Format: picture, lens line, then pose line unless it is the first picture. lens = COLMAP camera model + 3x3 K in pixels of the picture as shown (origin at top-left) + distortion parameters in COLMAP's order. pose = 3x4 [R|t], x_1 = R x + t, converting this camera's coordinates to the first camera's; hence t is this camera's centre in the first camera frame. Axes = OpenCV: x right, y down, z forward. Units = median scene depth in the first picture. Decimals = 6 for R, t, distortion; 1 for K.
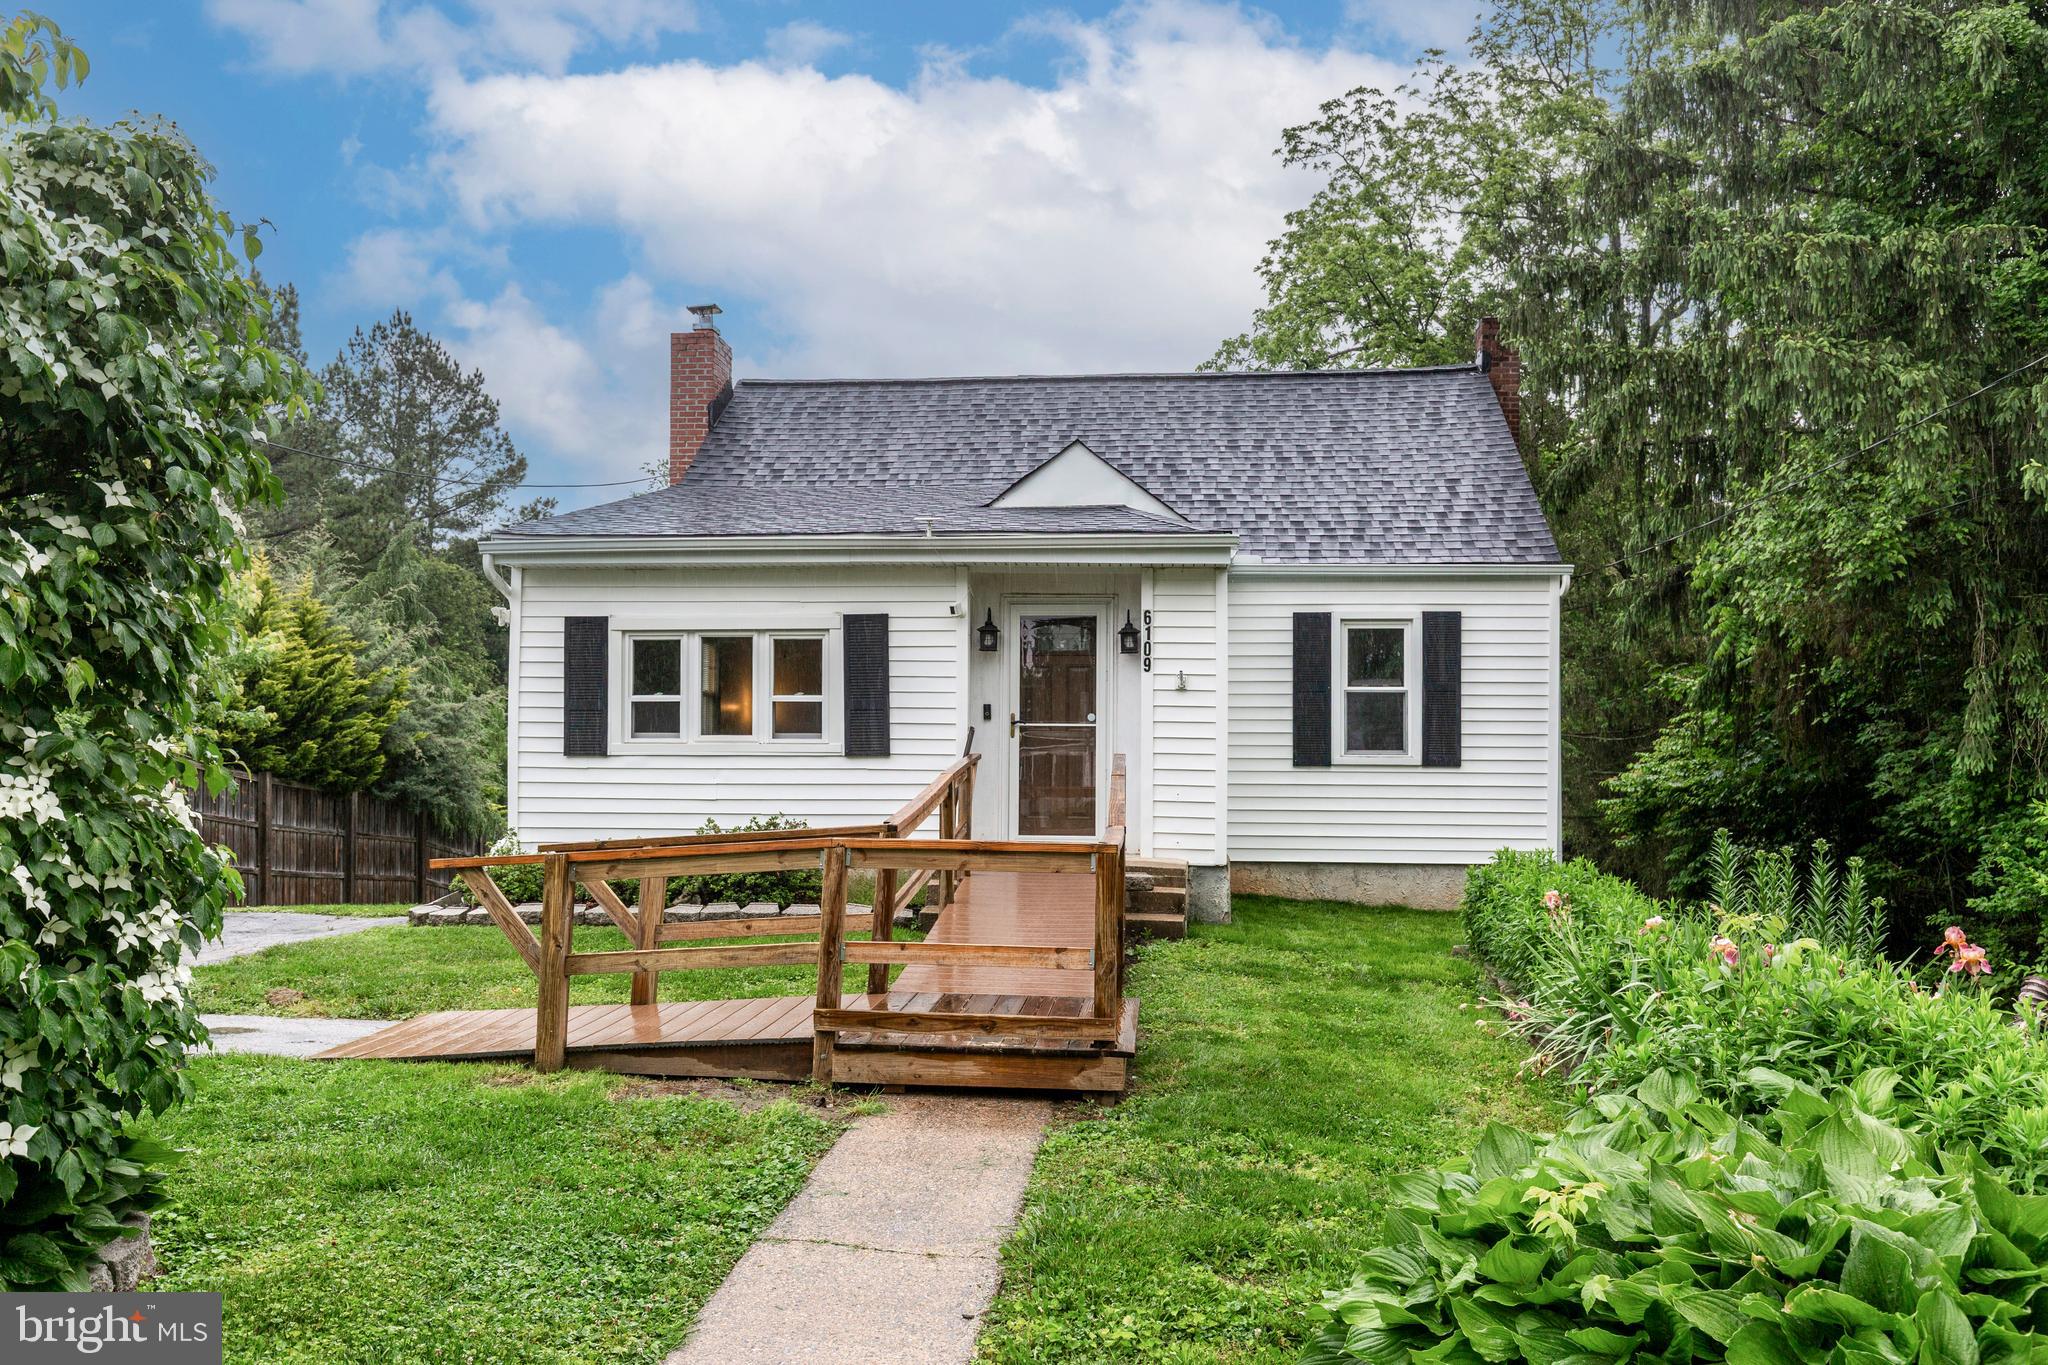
lens RADIAL K [[1500.8, 0, 1024.0], [0, 1500.8, 682.5], [0, 0, 1]] dist [0.000656, 0.000959]
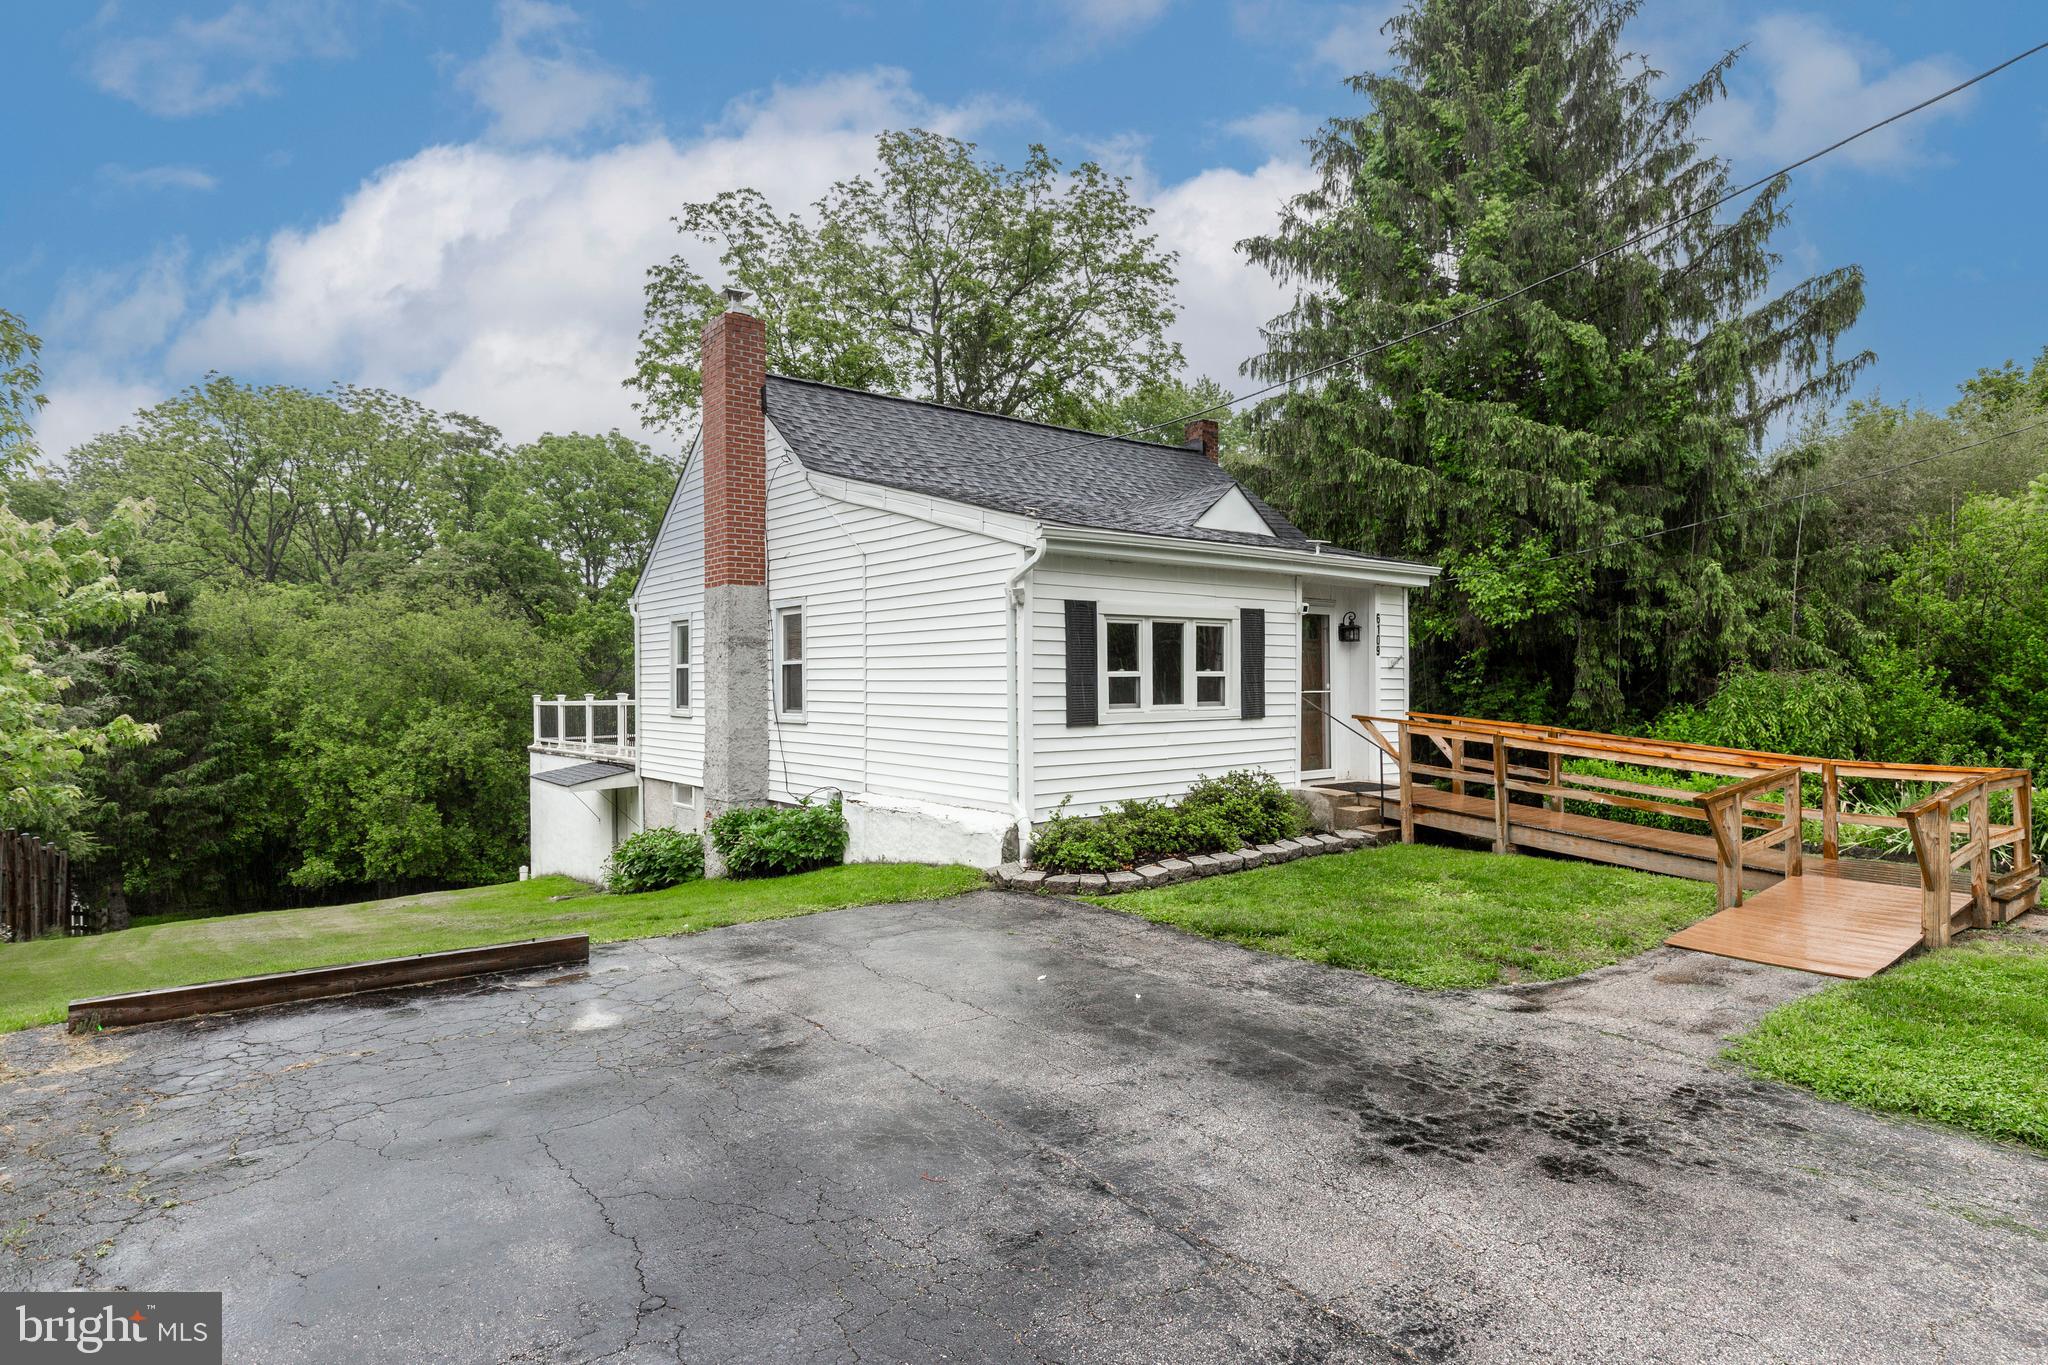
lens RADIAL K [[1099.9, 0, 1015.6], [0, 1099.9, 673.5], [0, 0, 1]] dist [-0.001899, 0.001093]
pose [[0.721747, -0.004430, 0.692143, -0.803724], [-0.017927, 0.999524, 0.025091, -0.008738], [-0.691925, -0.030517, 0.721324, 0.404947]]
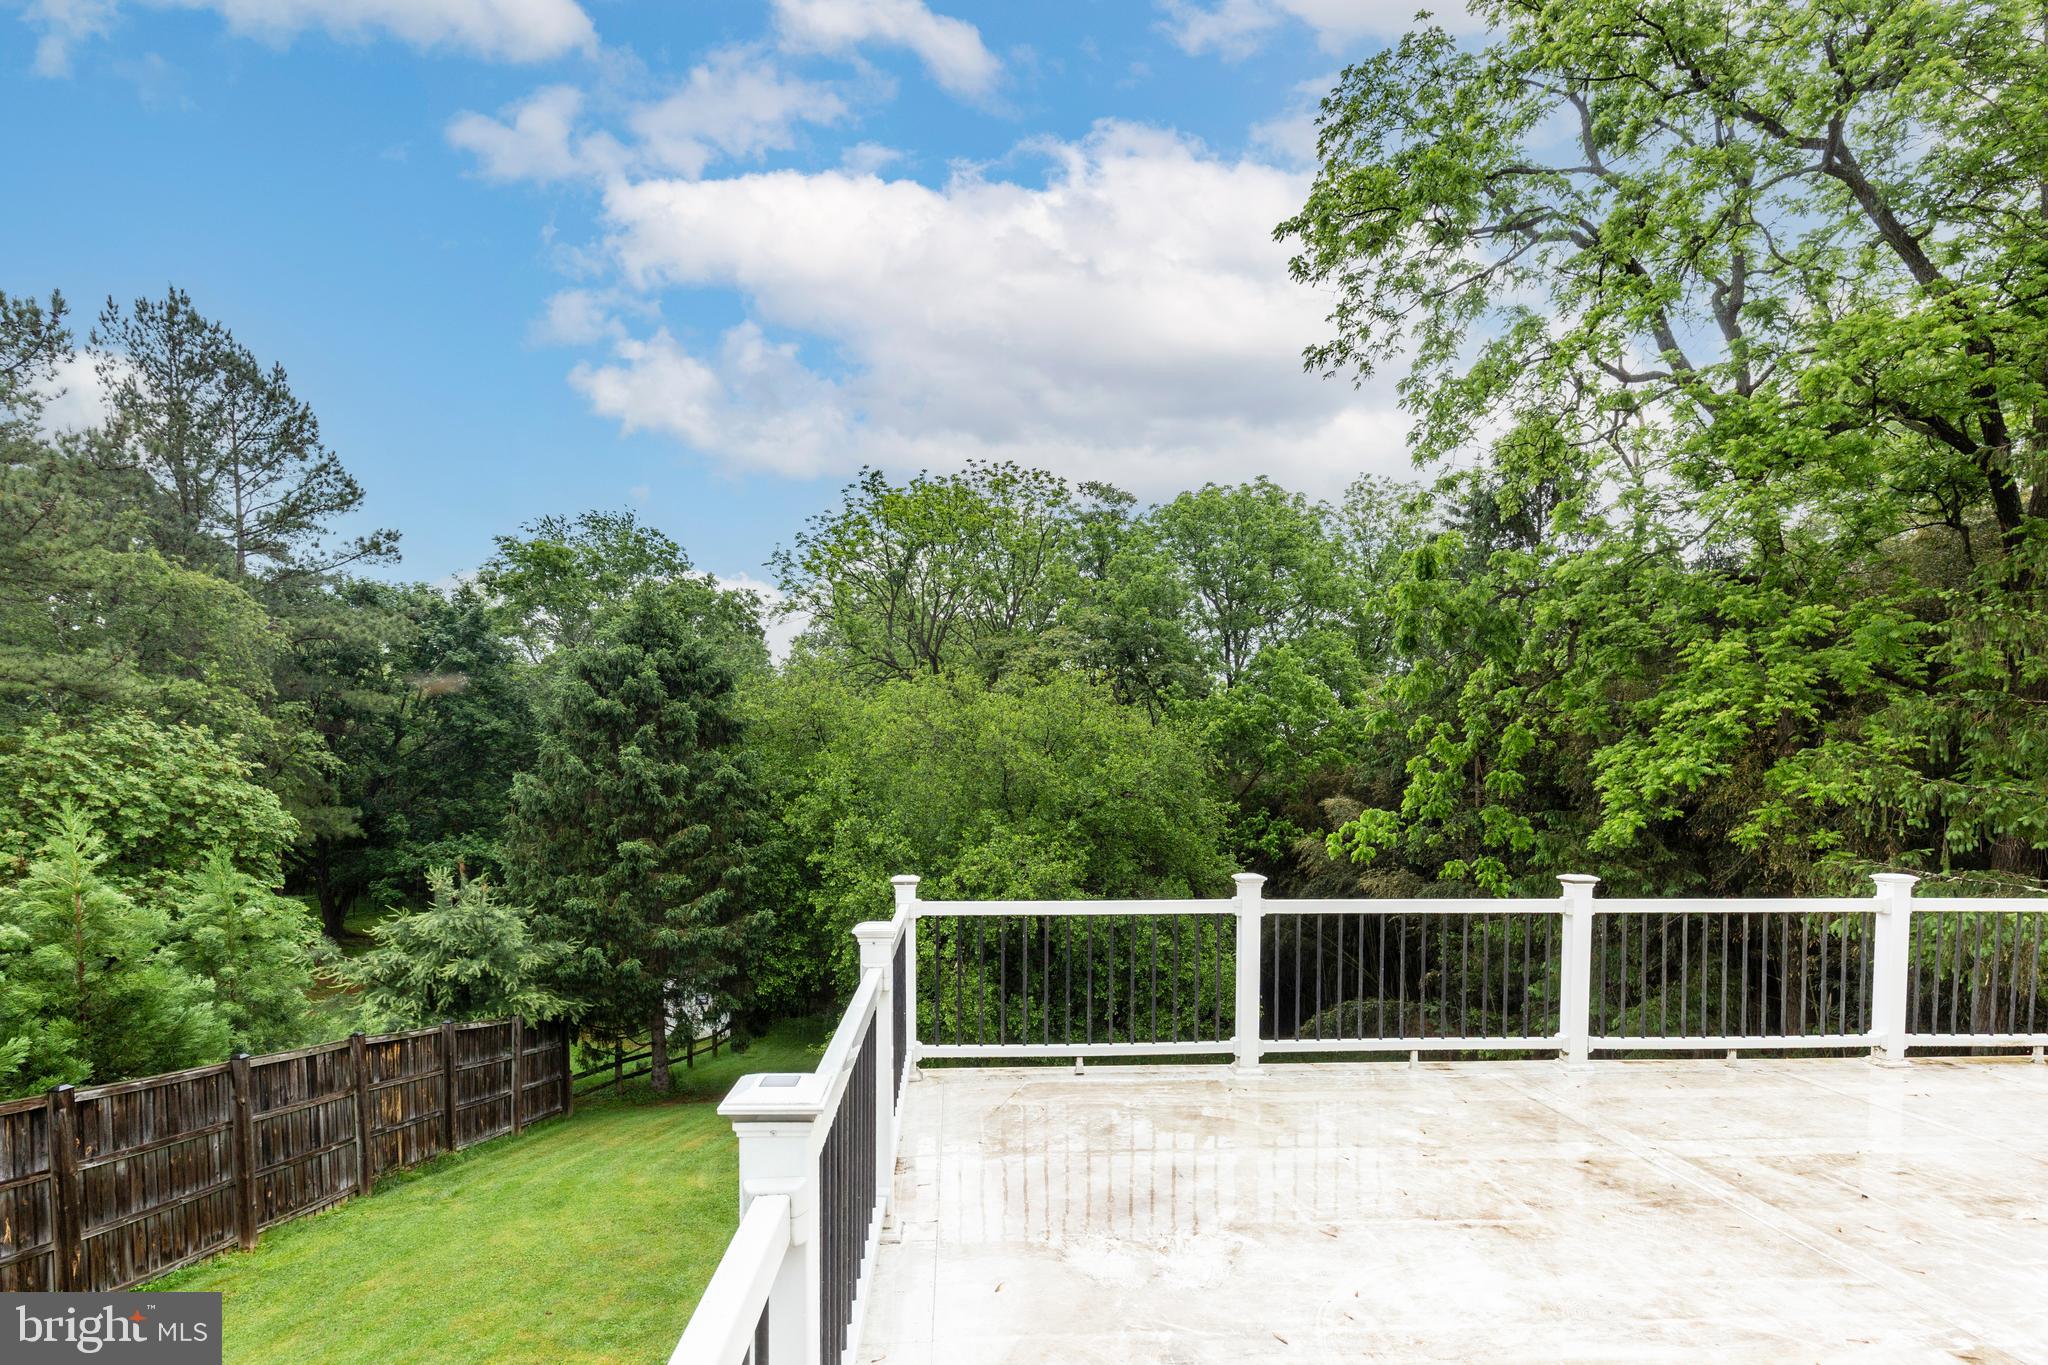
lens RADIAL K [[963.4, 0, 1003.5], [0, 963.4, 831.3], [0, 0, 1]] dist [0.000625, 0.000224]
pose [[0.988073, -0.009407, 0.153700, -0.195339], [-0.004394, 0.996004, 0.089206, 0.032547], [-0.153925, -0.088817, 0.984083, 1.749969]]
